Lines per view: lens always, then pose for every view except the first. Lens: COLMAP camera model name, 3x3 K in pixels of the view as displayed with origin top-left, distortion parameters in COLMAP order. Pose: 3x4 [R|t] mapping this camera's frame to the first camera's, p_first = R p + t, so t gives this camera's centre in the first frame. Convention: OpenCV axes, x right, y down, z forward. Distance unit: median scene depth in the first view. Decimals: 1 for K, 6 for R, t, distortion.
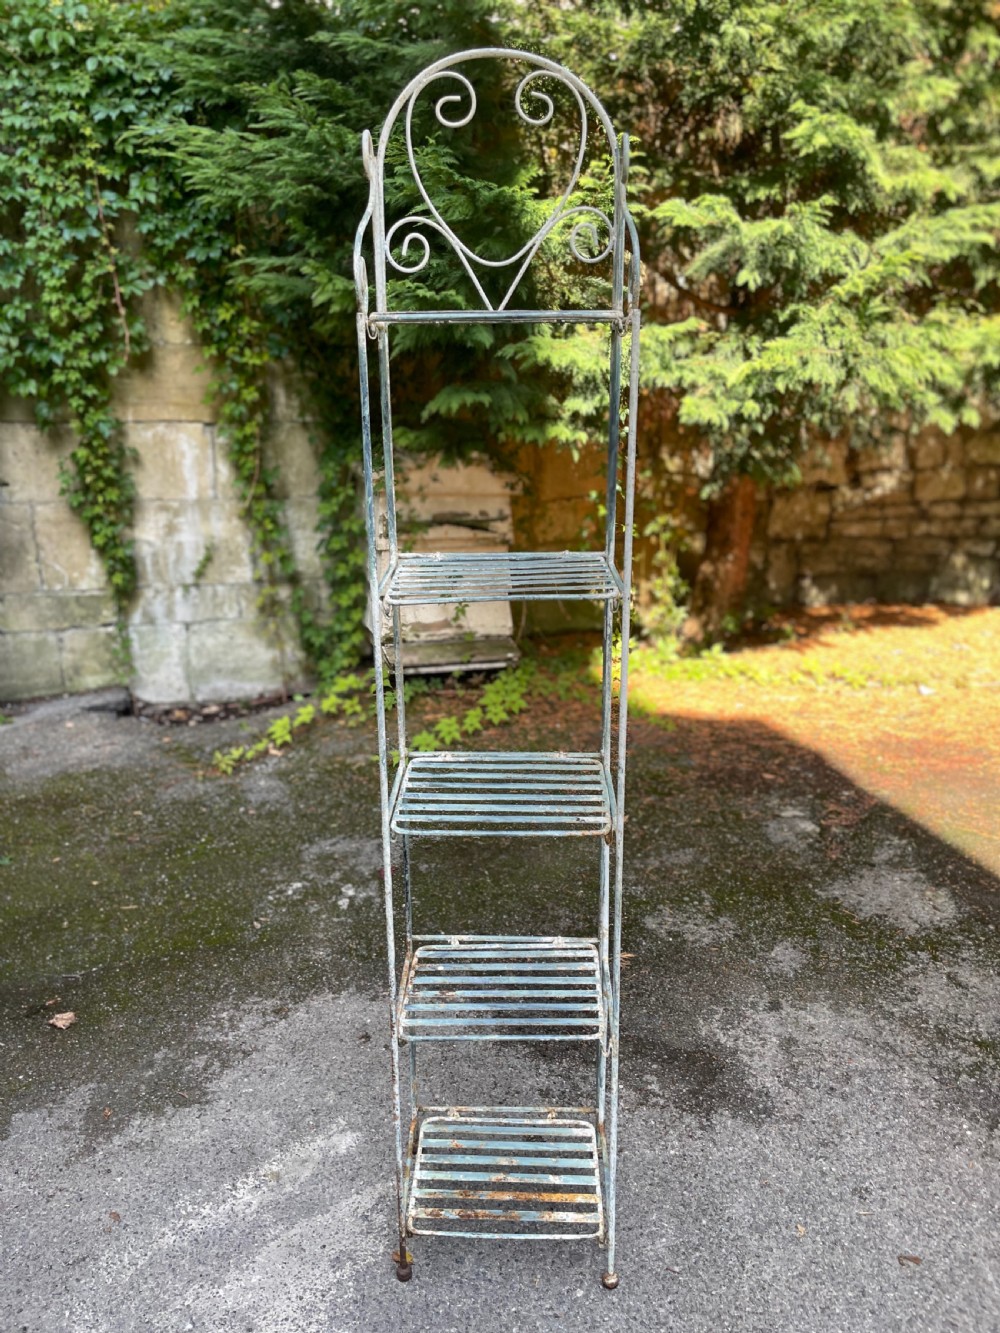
lens RADIAL K [[1008.6, 0, 500.0], [0, 1008.6, 666.5], [0, 0, 1]] dist [0.074862, -0.103746]
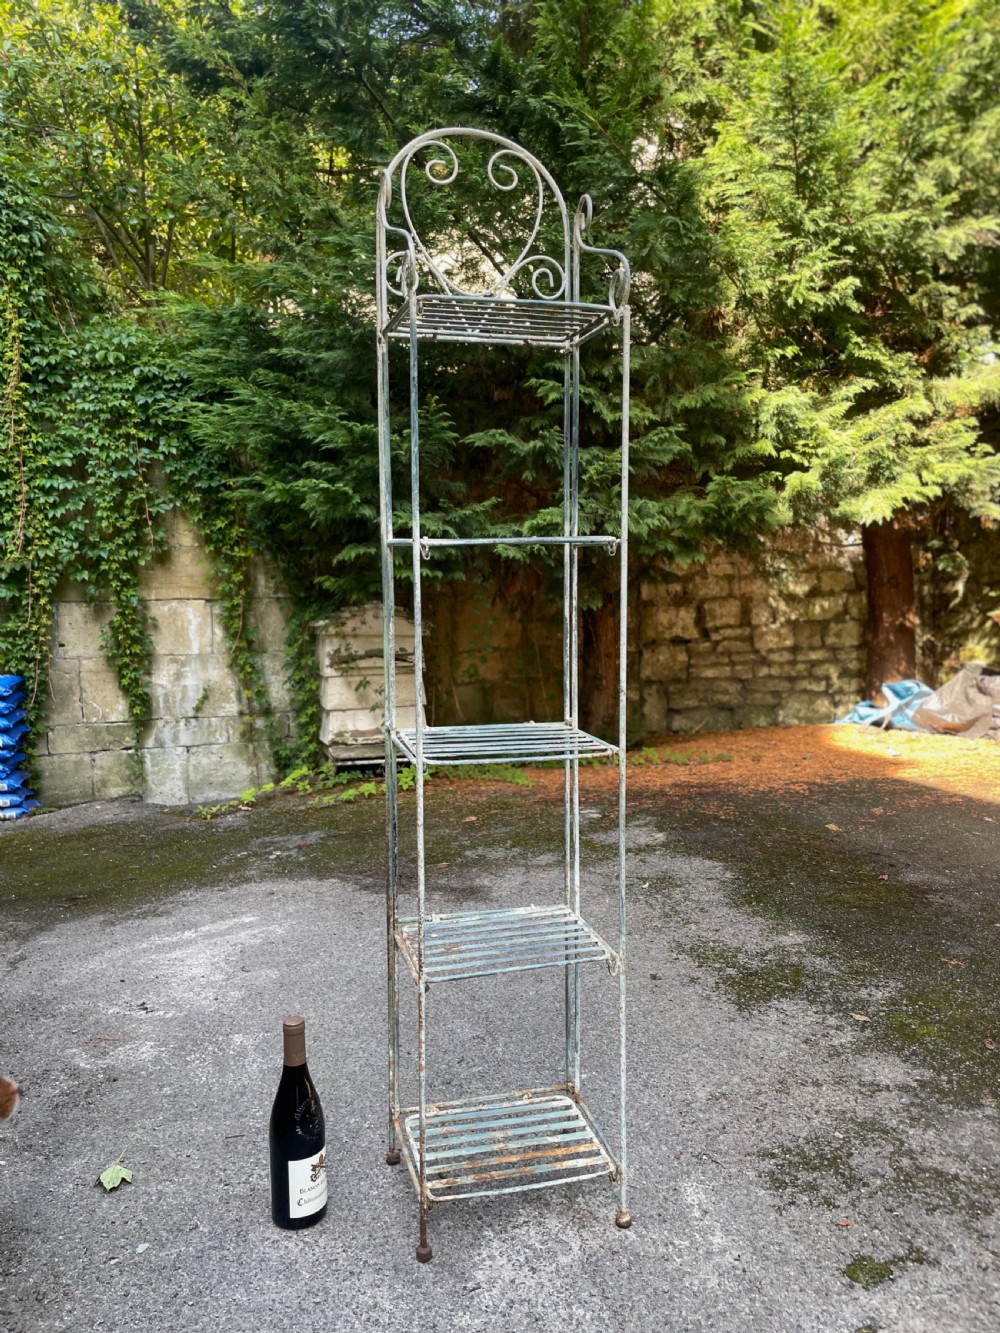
lens RADIAL K [[1008.6, 0, 500.0], [0, 1008.6, 666.5], [0, 0, 1]] dist [0.074862, -0.103746]
pose [[0.999063, -0.040058, -0.016385, 0.149745], [0.034990, 0.970401, -0.238949, 0.221599], [0.025472, 0.238152, 0.970894, -0.361656]]
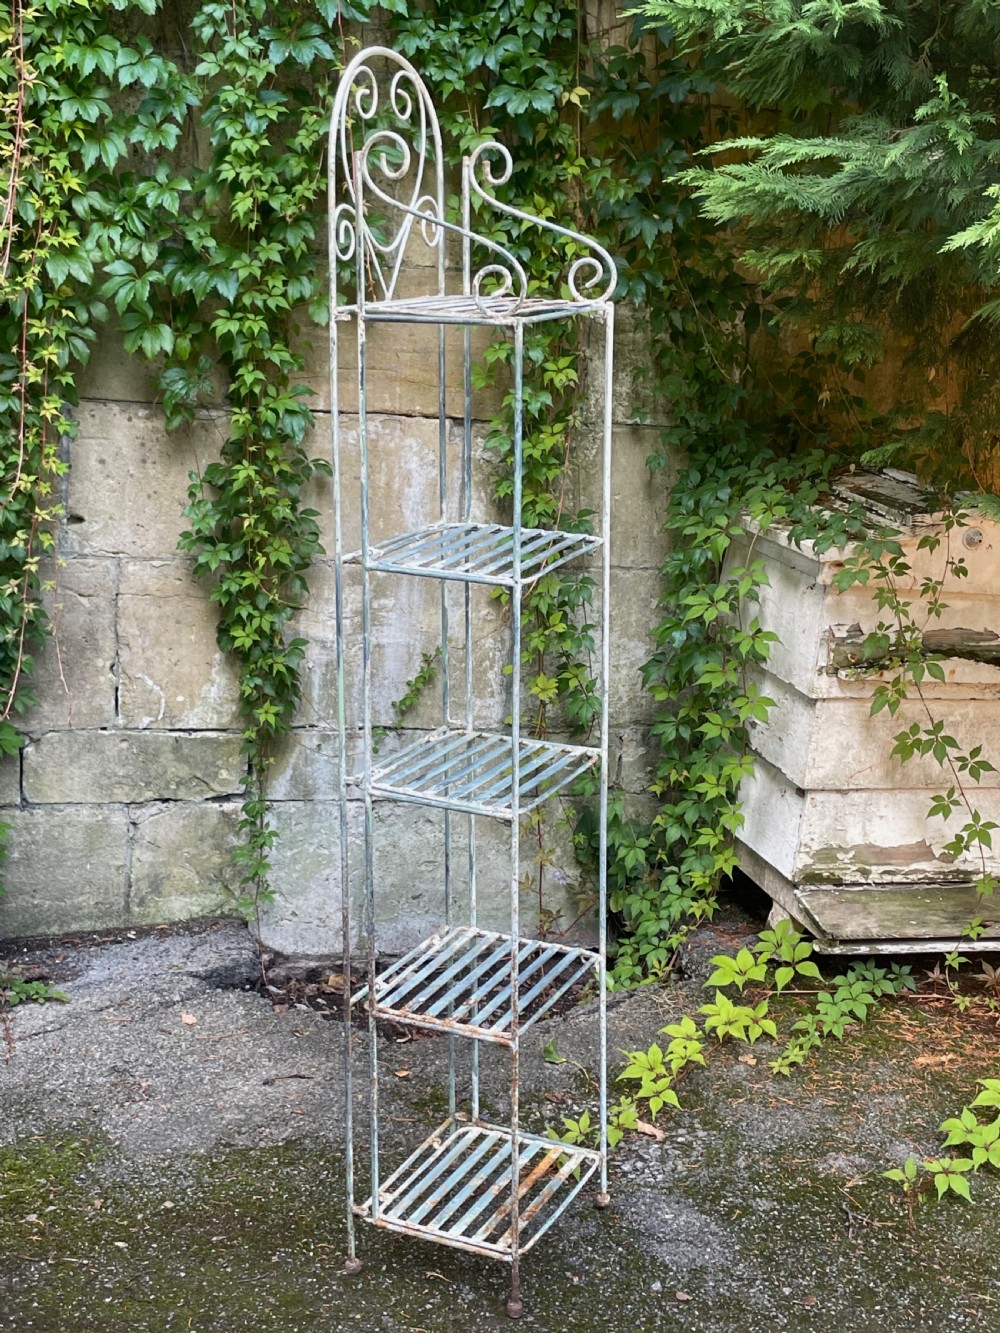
lens RADIAL K [[1815.0, 0, 503.3], [0, 1815.0, 651.1], [0, 0, 1]] dist [0.166306, -0.459064]
pose [[0.997059, 0.067183, -0.036880, -0.251582], [-0.069690, 0.995002, -0.071521, -0.066955], [0.031891, 0.073881, 0.996757, 0.109417]]
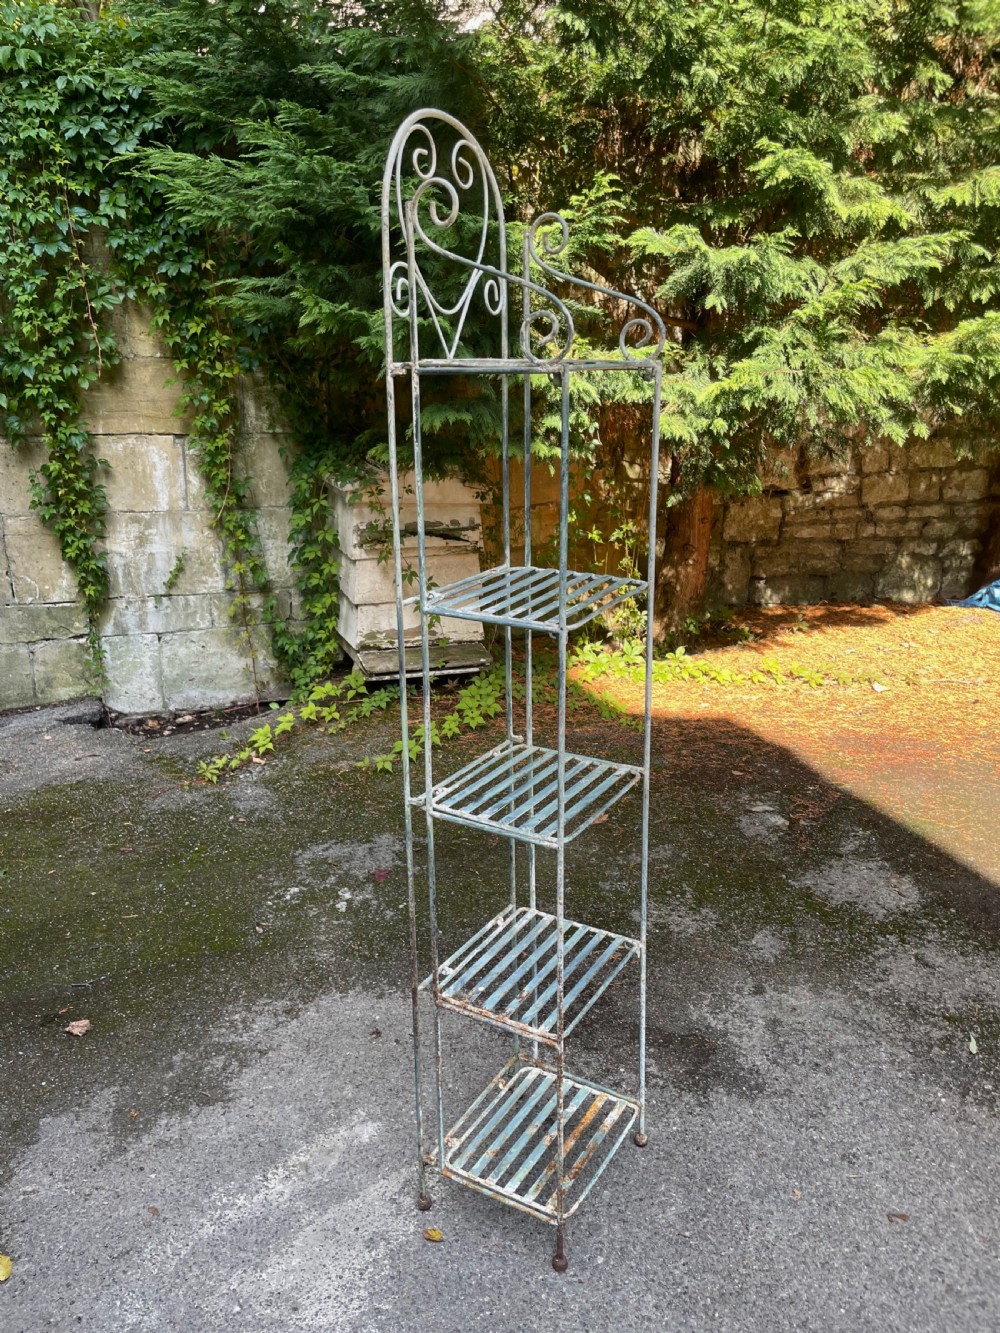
lens RADIAL K [[1008.6, 0, 500.0], [0, 1008.6, 666.5], [0, 0, 1]] dist [0.074862, -0.103746]
pose [[0.998459, -0.016979, 0.052842, -0.028856], [0.016898, 0.999855, 0.001983, -0.007073], [-0.052868, -0.001087, 0.998601, -0.028340]]
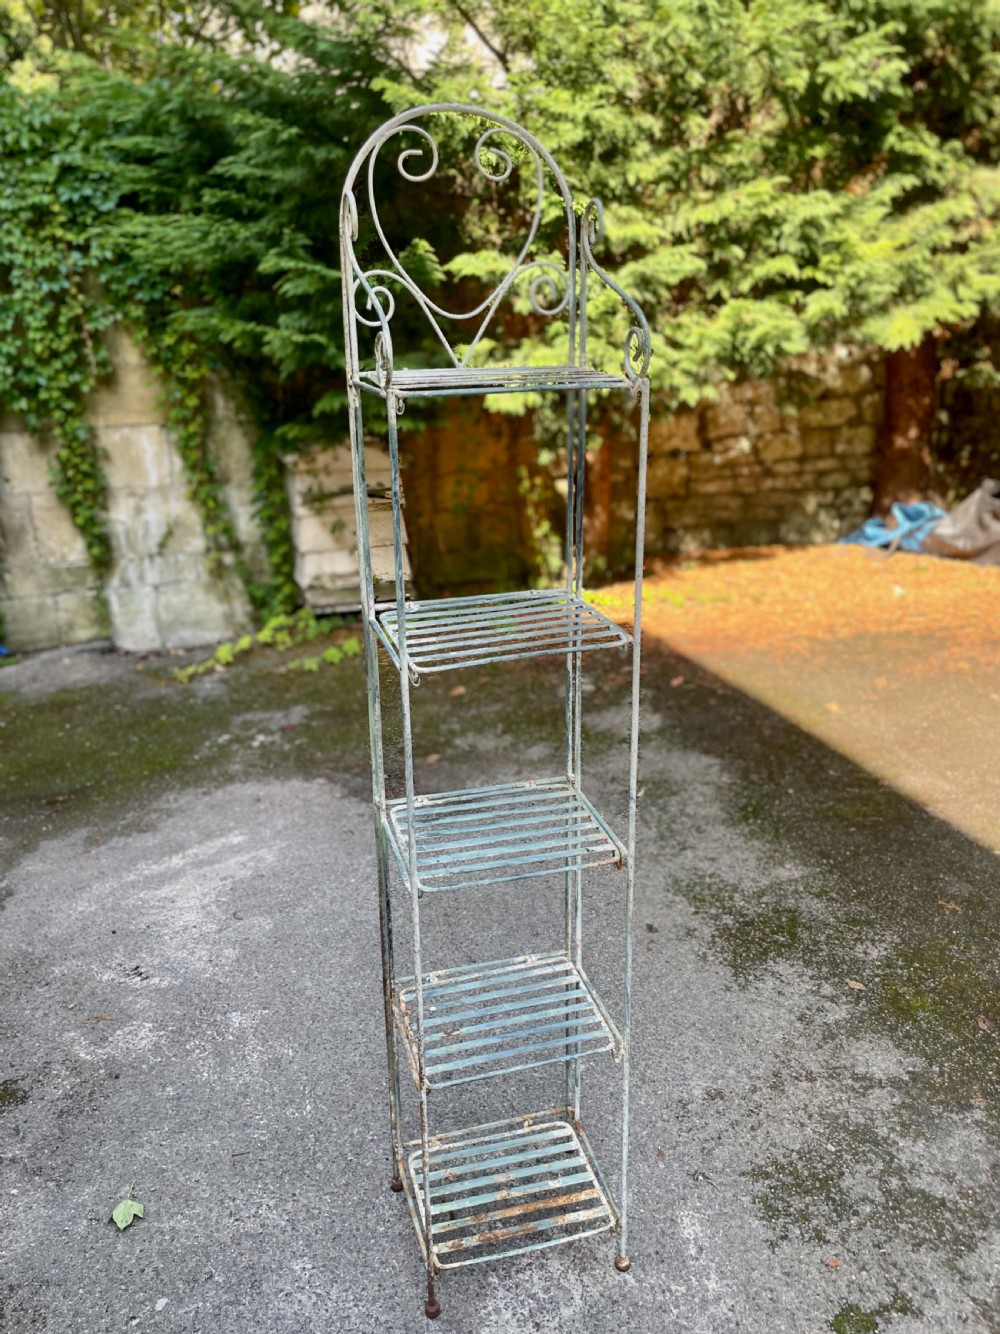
lens RADIAL K [[1047.6, 0, 500.0], [0, 1047.6, 667.0], [0, 0, 1]] dist [0.077251, -0.109403]
pose [[0.998714, -0.049385, -0.011454, 0.149851], [0.049397, 0.998779, 0.000727, 0.092031], [0.011404, -0.001292, 0.999934, -0.353052]]
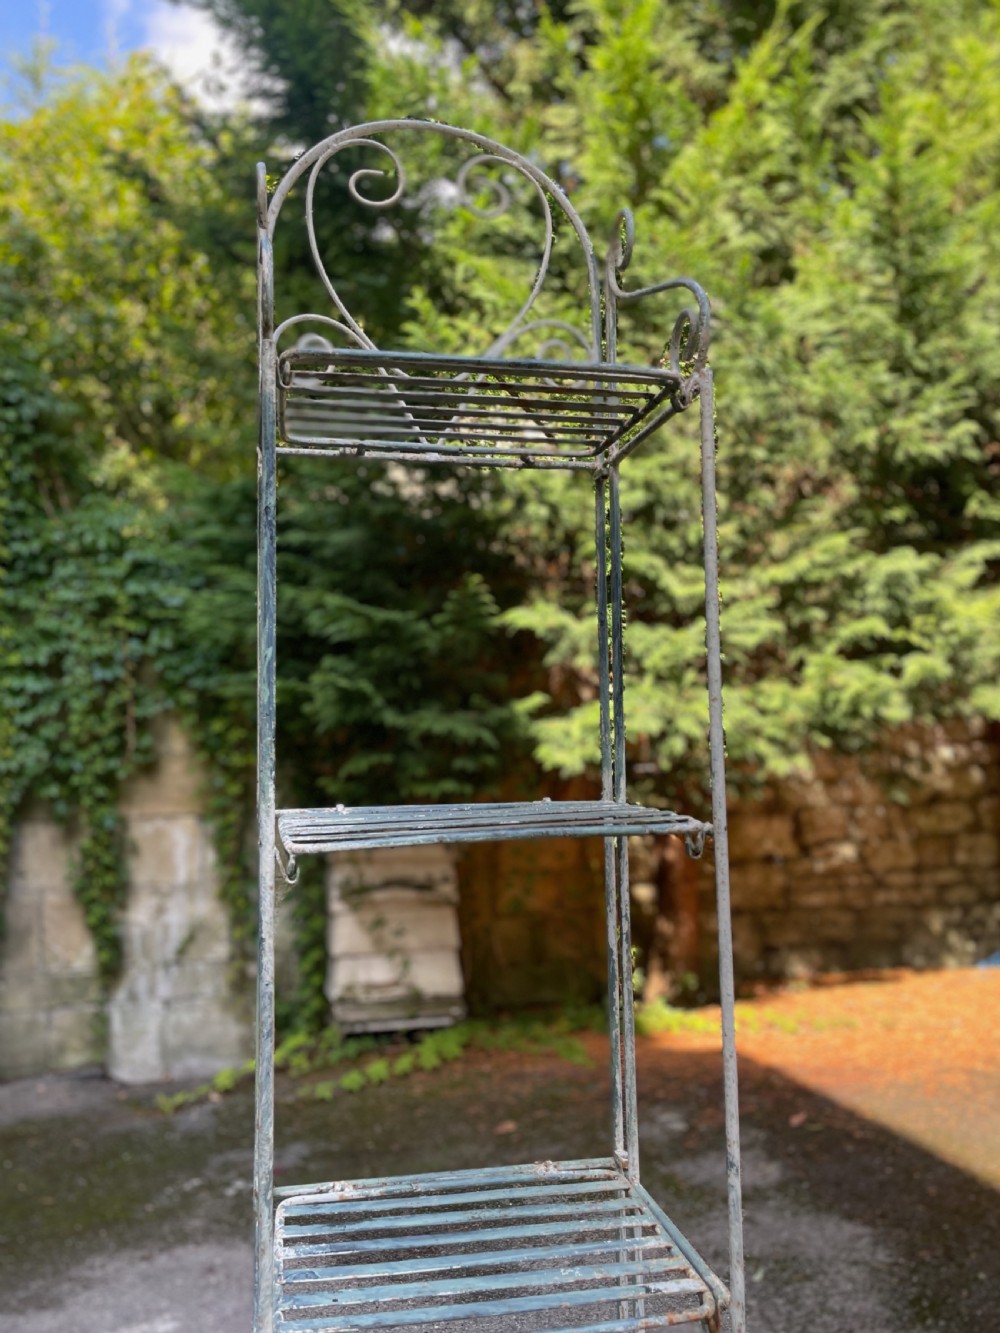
lens RADIAL K [[1075.9, 0, 496.9], [0, 1075.9, 661.0], [0, 0, 1]] dist [0.080570, -0.121595]
pose [[0.995899, -0.058773, -0.068777, 0.167301], [0.025037, 0.909591, -0.414749, 0.138274], [0.086935, 0.411326, 0.907333, -0.194454]]
